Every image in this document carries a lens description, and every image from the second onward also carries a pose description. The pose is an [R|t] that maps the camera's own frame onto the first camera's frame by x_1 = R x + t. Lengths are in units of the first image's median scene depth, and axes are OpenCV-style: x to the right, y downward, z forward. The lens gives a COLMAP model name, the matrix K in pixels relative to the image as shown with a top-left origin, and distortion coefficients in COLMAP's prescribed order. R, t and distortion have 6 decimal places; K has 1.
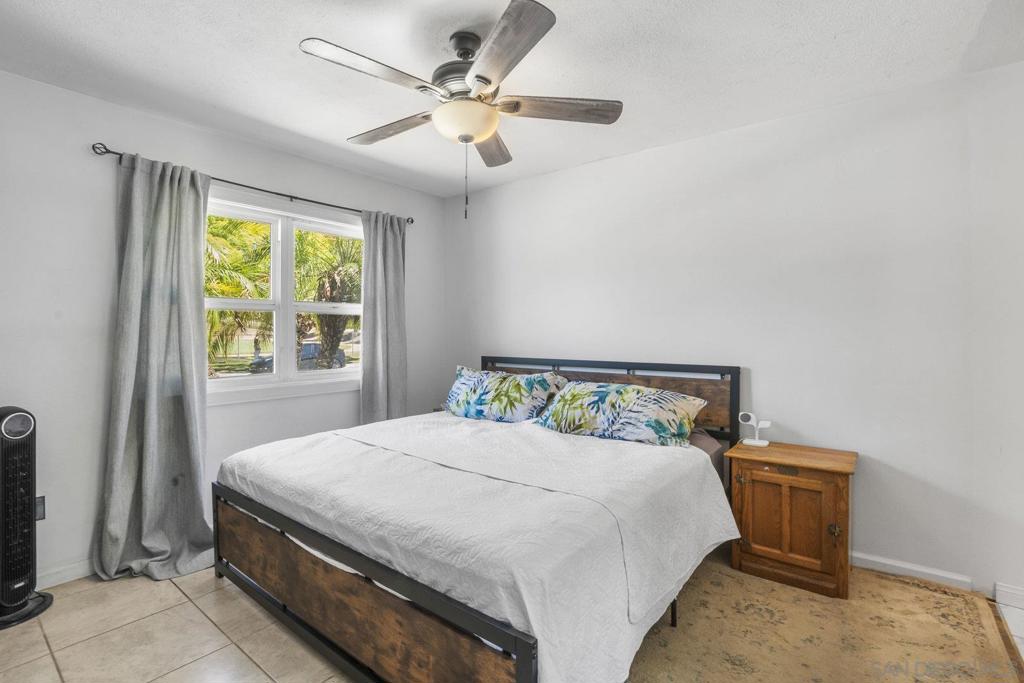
lens RADIAL K [[472.4, 0, 512.7], [0, 472.4, 325.2], [0, 0, 1]] dist [-0.029898, 0.000915]
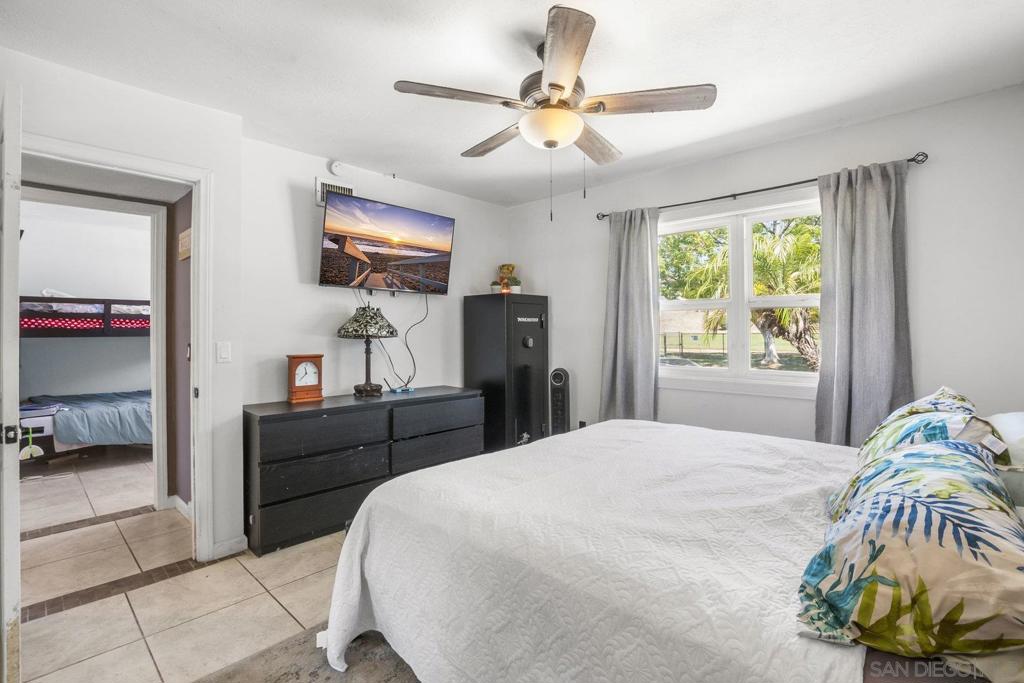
lens RADIAL K [[472.4, 0, 512.7], [0, 472.4, 325.2], [0, 0, 1]] dist [-0.029898, 0.000915]
pose [[-0.085421, -0.007372, -0.996318, 0.711165], [0.015042, 0.999849, -0.008688, 0.008660], [0.996231, -0.015729, -0.085298, 0.757697]]
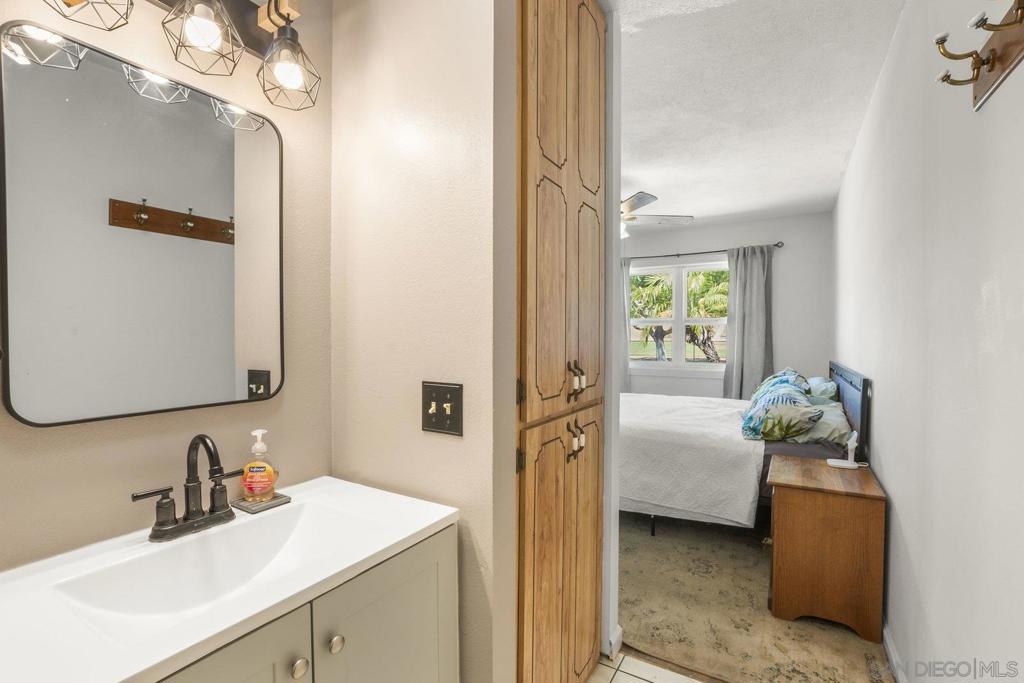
lens RADIAL K [[467.4, 0, 512.0], [0, 467.4, 341.5], [0, 0, 1]] dist [-0.028358, 0.000377]
pose [[0.124531, 0.014750, -0.992106, 1.327869], [0.005775, 0.999862, 0.015590, -0.000276], [0.992199, -0.007670, 0.124428, 0.279960]]
